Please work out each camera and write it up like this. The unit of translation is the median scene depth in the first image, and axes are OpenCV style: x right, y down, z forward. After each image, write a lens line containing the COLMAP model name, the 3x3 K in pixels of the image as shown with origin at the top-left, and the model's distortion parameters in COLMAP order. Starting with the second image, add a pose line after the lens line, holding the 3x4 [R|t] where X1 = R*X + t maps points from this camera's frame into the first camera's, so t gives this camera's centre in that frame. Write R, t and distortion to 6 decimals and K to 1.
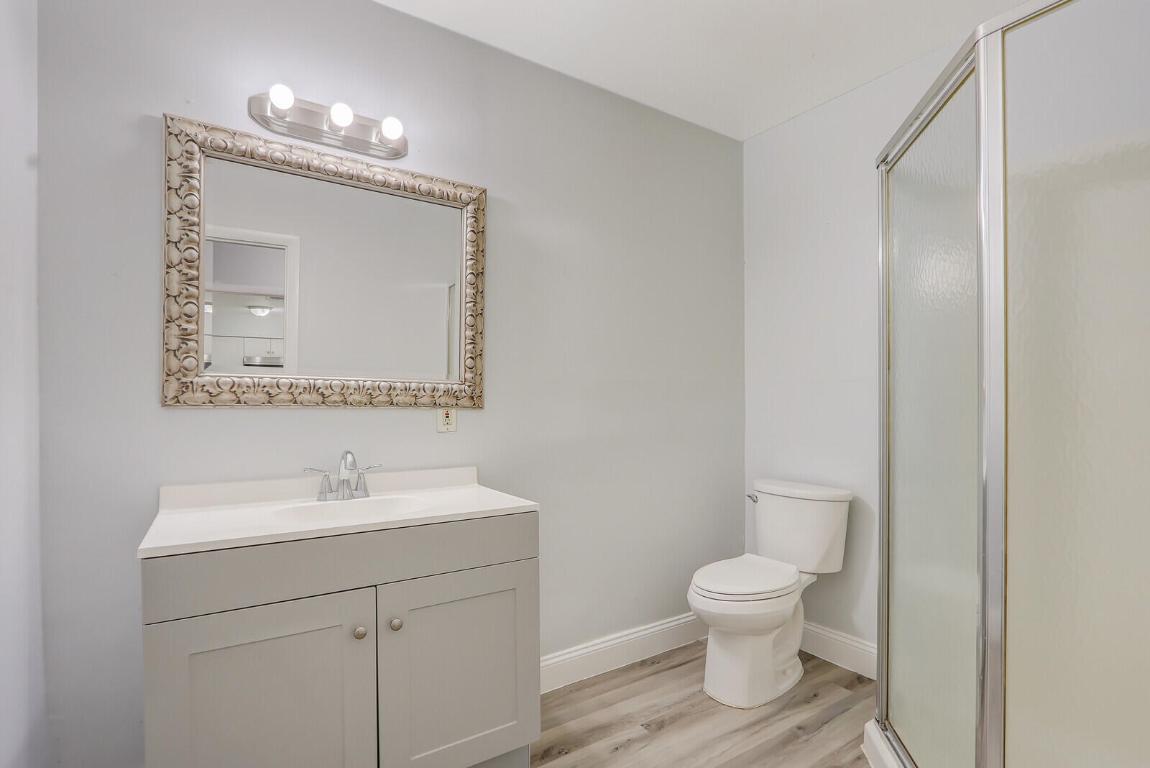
lens RADIAL K [[550.8, 0, 605.1], [0, 550.8, 395.9], [0, 0, 1]] dist [-0.005593, -0.000234]
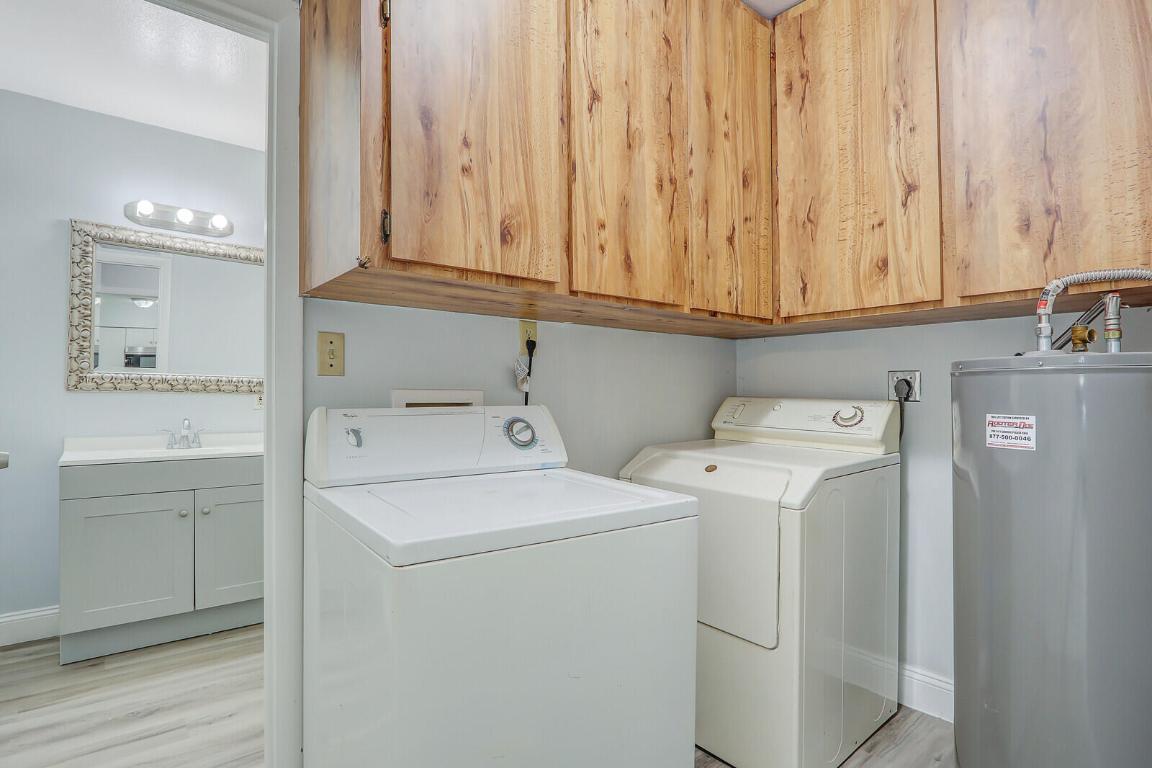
lens RADIAL K [[551.7, 0, 574.9], [0, 551.7, 384.5], [0, 0, 1]] dist [-0.005593, -0.000234]
pose [[0.994863, 0.009128, 0.100821, 0.561193], [-0.008365, 0.999933, -0.007994, 0.000525], [-0.100887, 0.007110, 0.994872, -0.813175]]
